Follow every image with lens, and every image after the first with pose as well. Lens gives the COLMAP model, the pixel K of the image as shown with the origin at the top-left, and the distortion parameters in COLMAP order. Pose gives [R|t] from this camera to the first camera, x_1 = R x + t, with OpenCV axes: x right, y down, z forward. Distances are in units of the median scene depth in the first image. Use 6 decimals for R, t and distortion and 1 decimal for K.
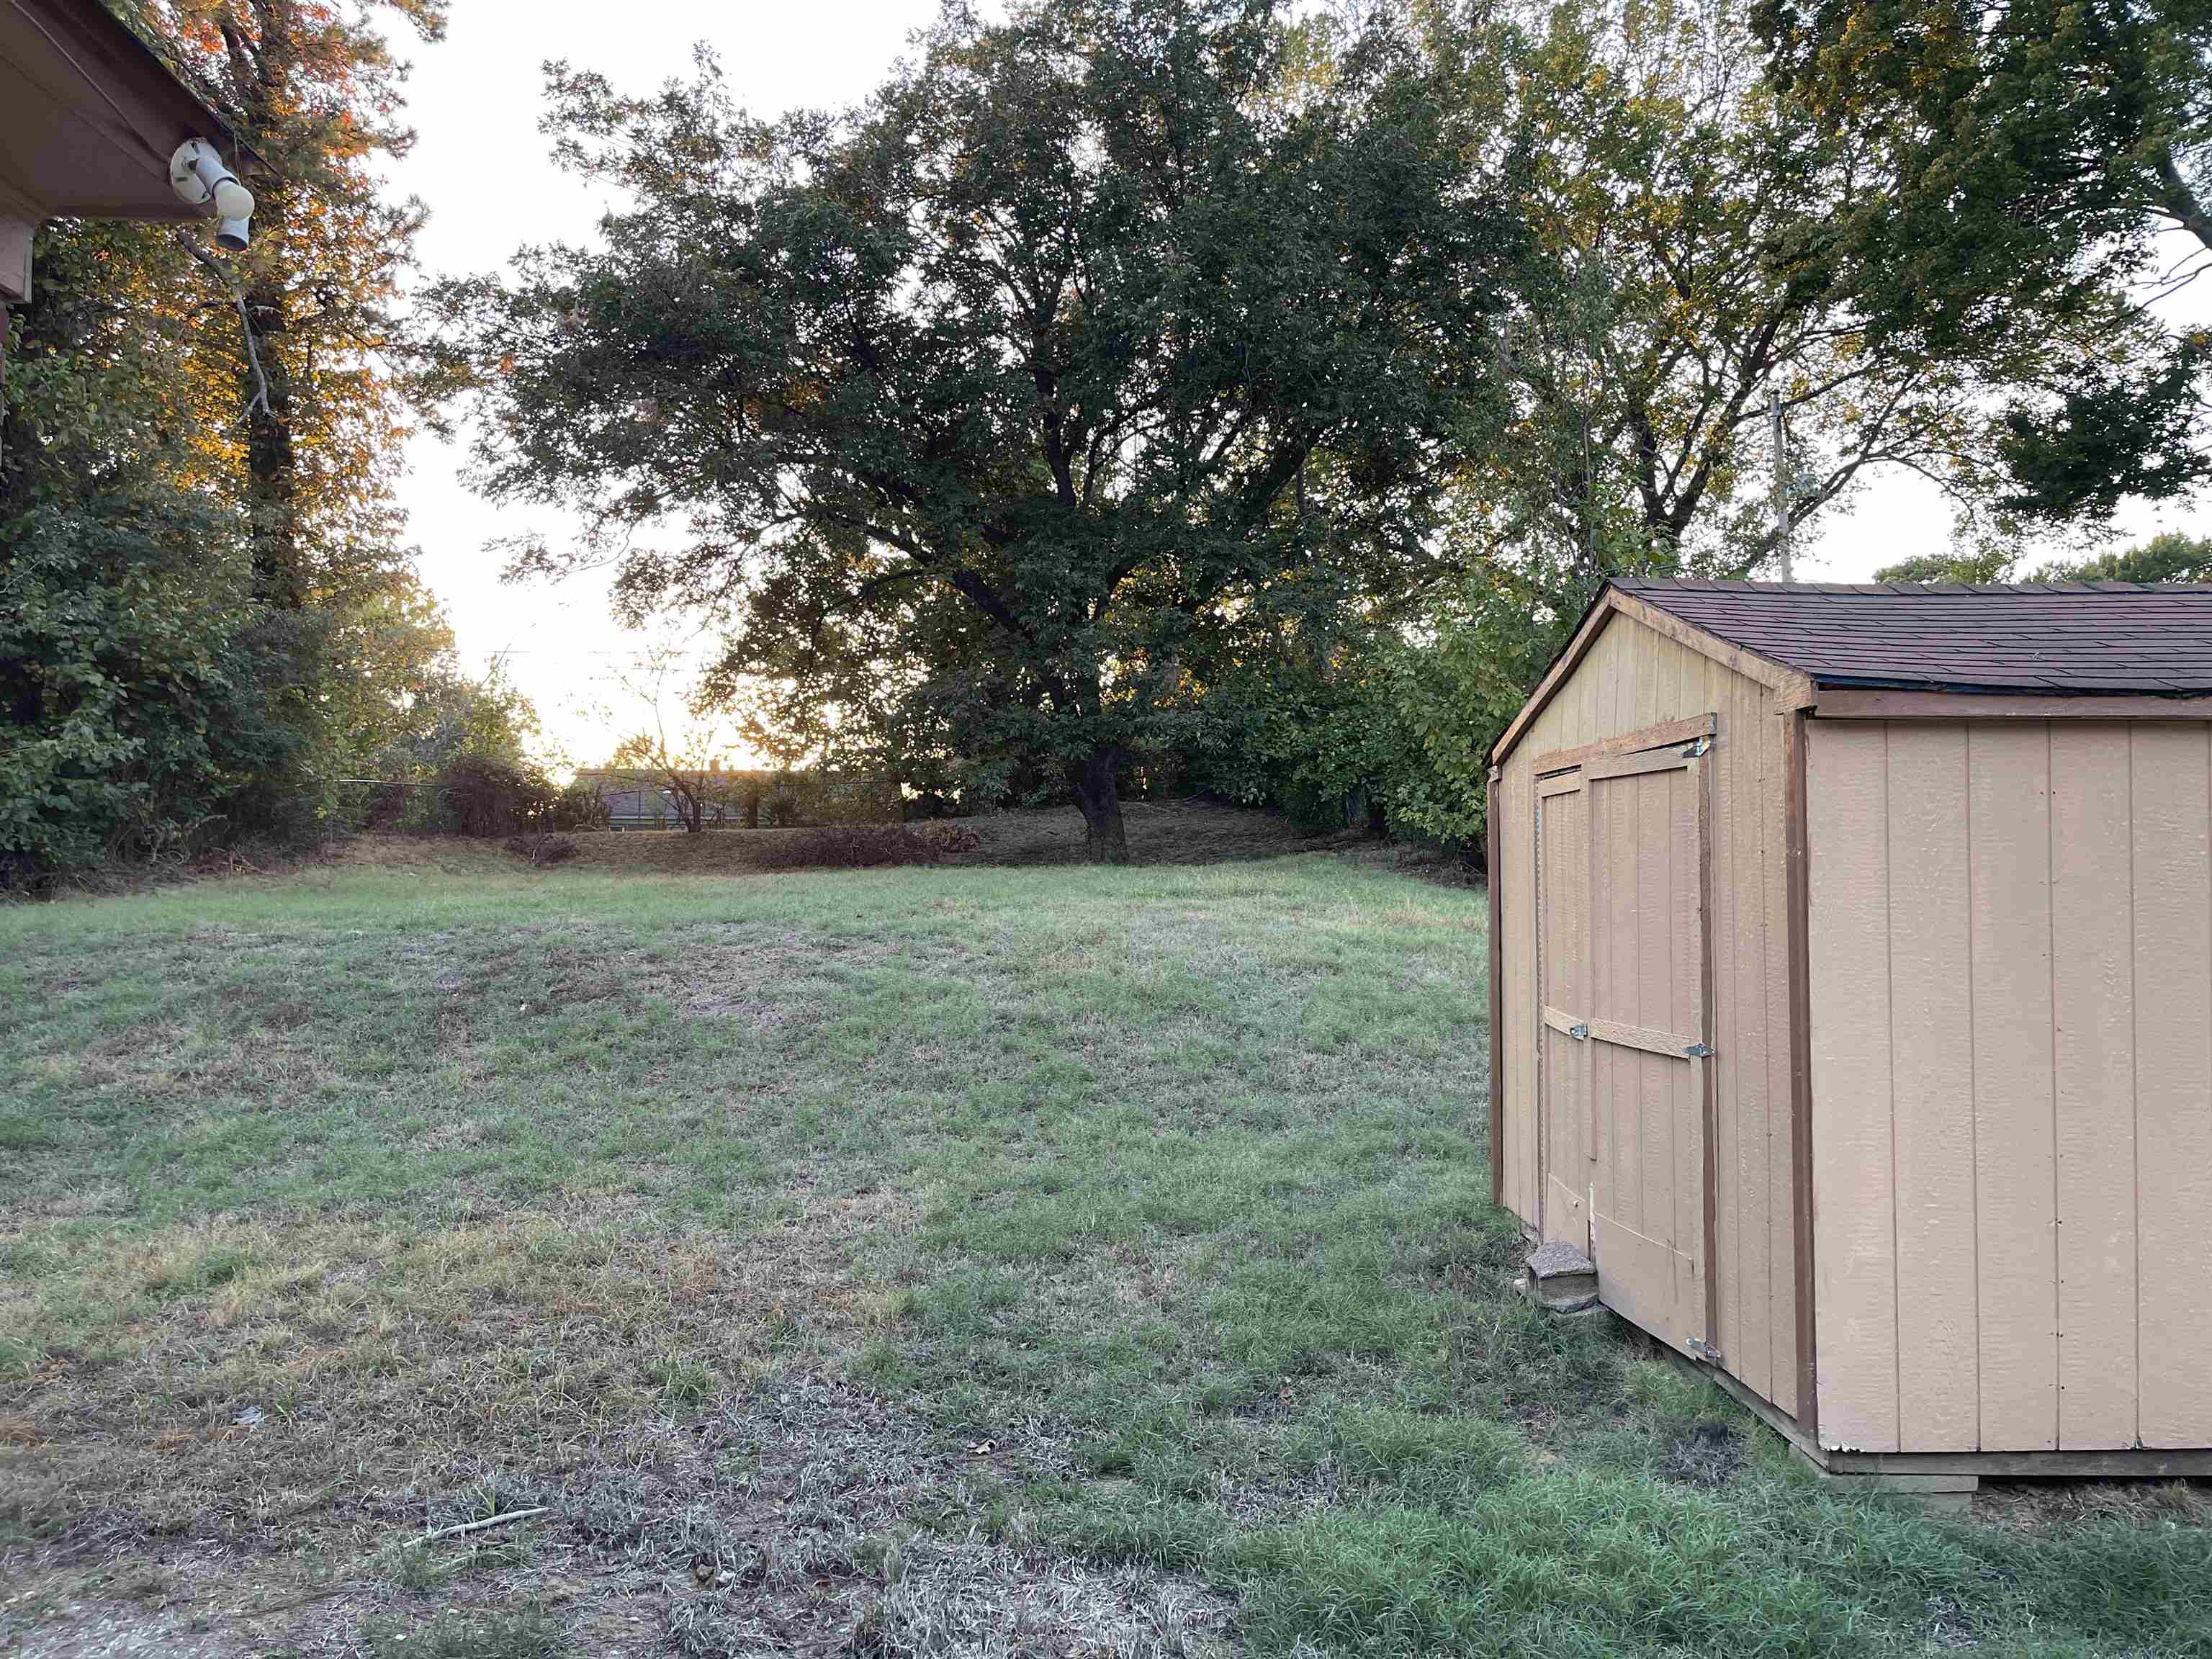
lens RADIAL K [[1664.9, 0, 1105.8], [0, 1664.9, 832.4], [0, 0, 1]] dist [0.027987, -0.004414]
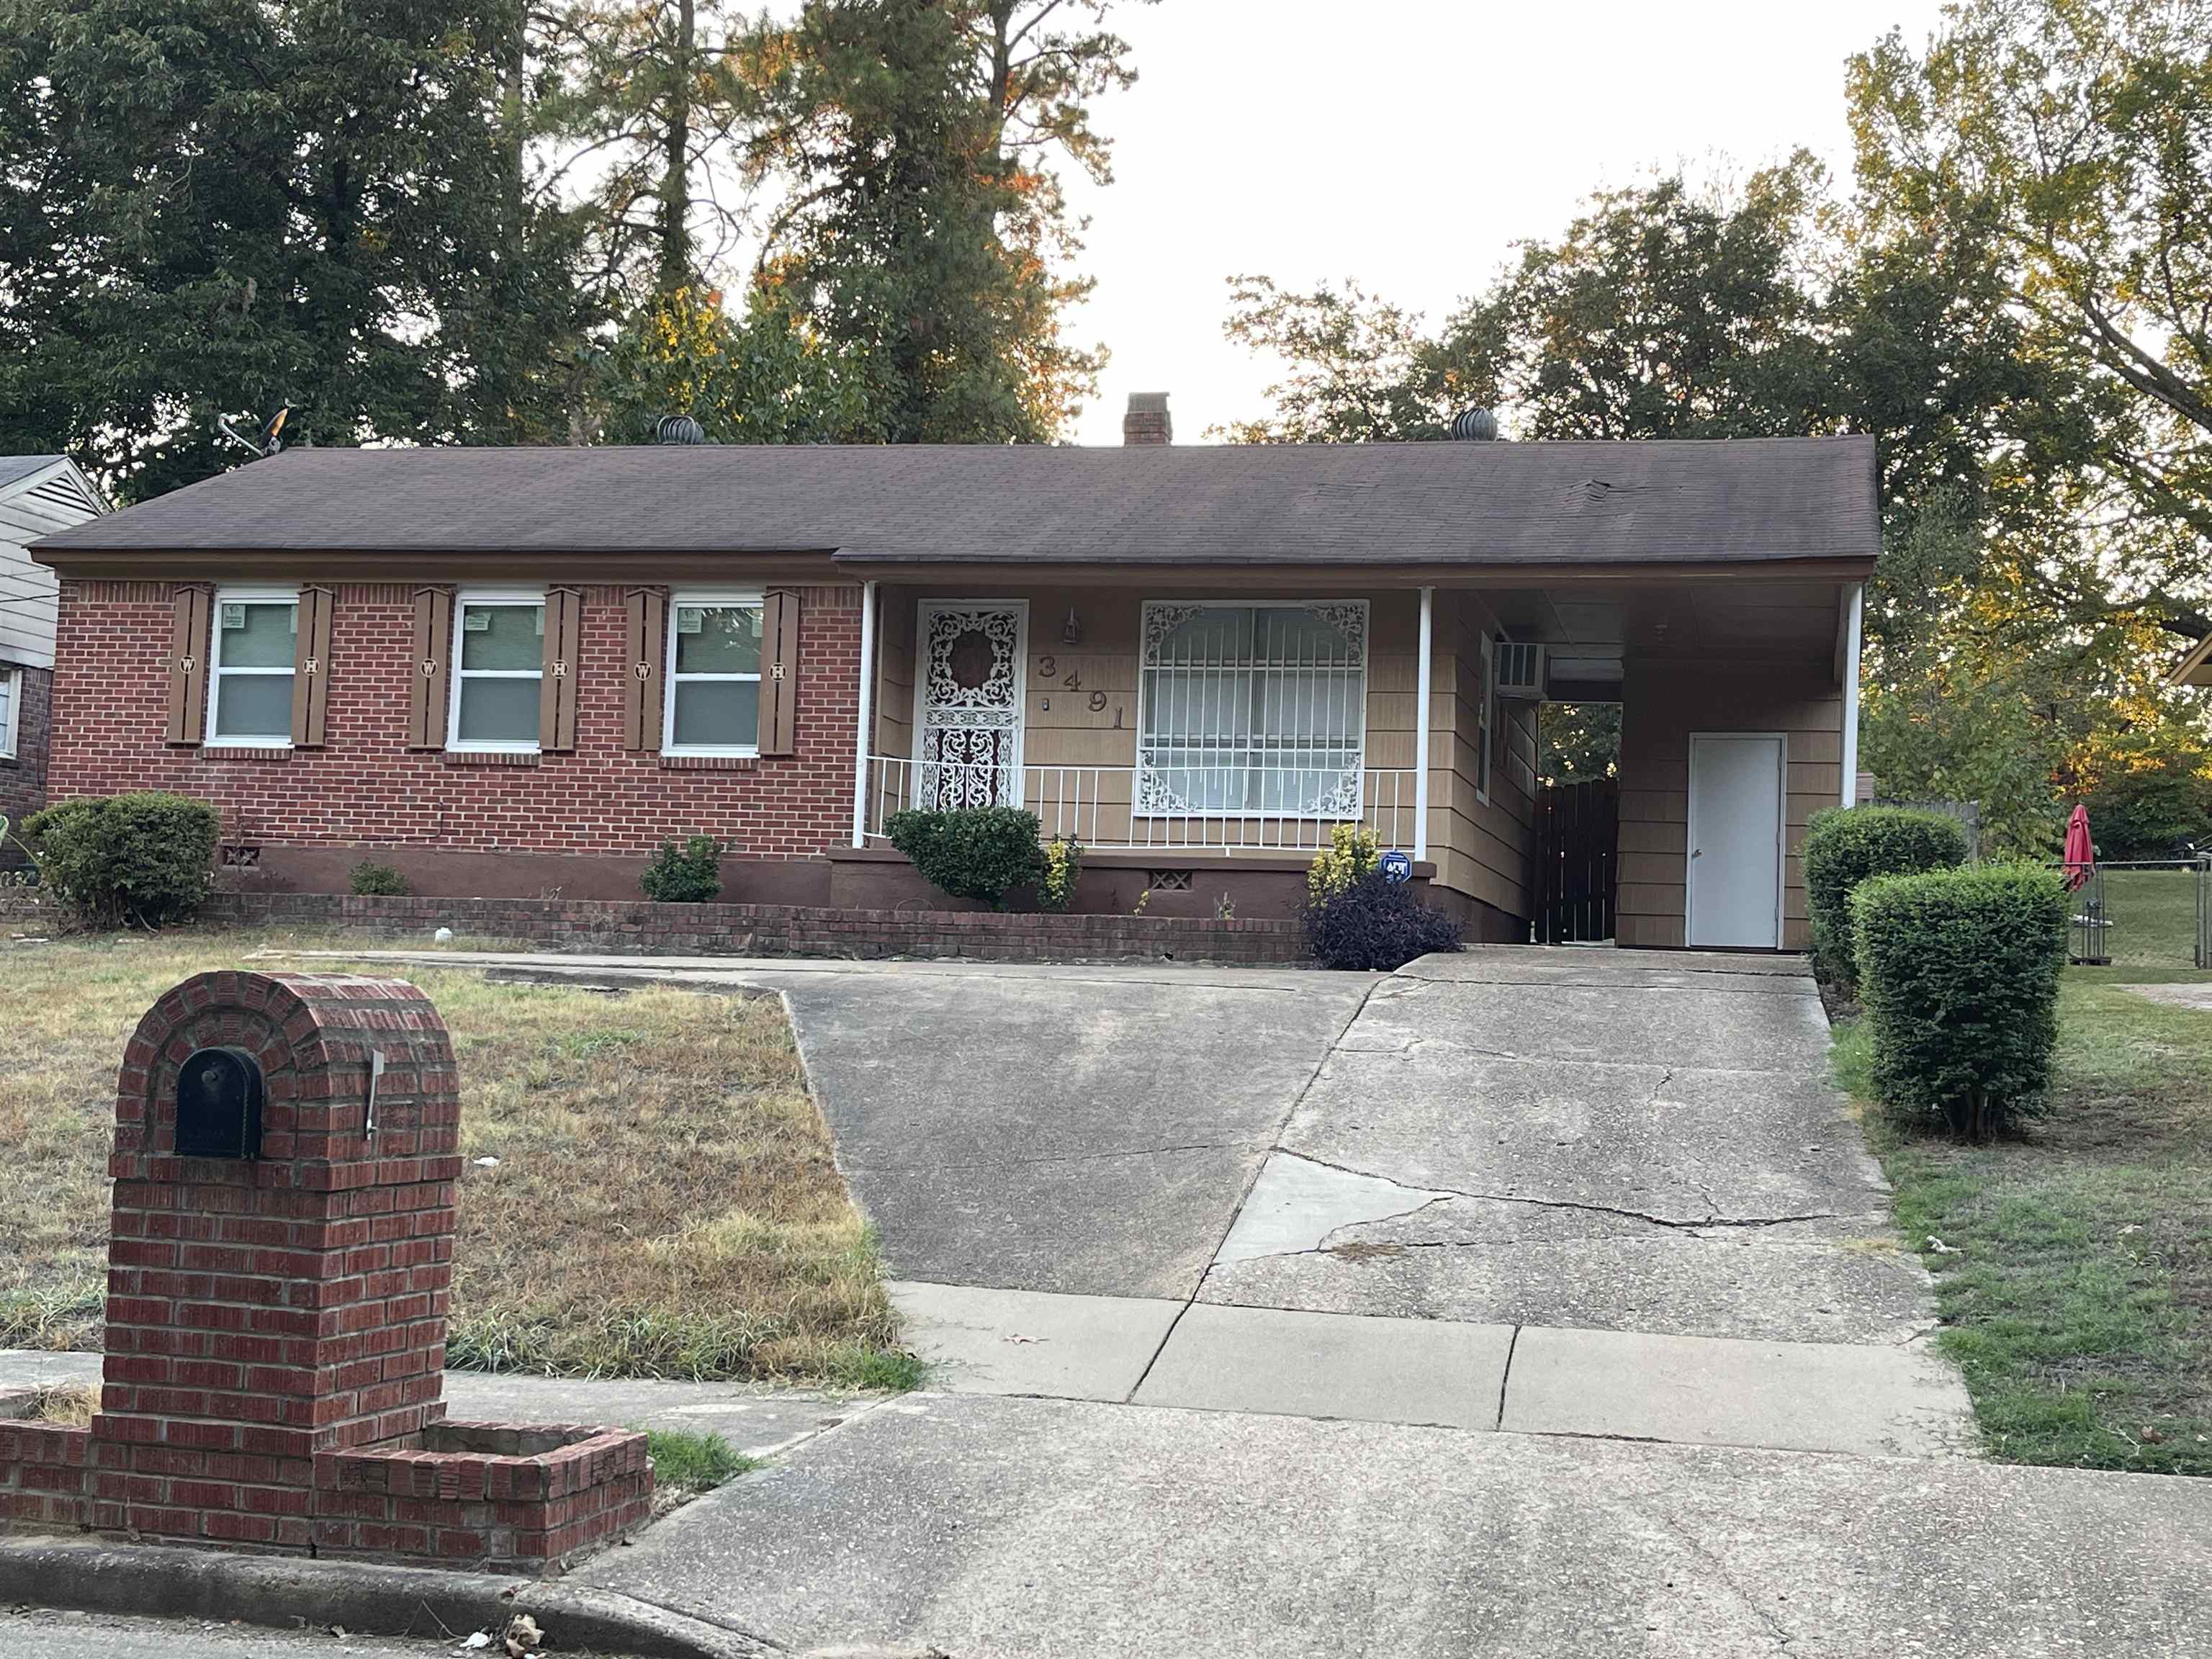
lens RADIAL K [[2705.2, 0, 1106.2], [0, 2705.2, 827.2], [0, 0, 1]] dist [-0.001966, 0.000000]
pose [[0.962689, 0.018350, -0.269987, 0.122840], [-0.024278, 0.999532, -0.018634, 0.005188], [0.269518, 0.024493, 0.962684, -0.860341]]
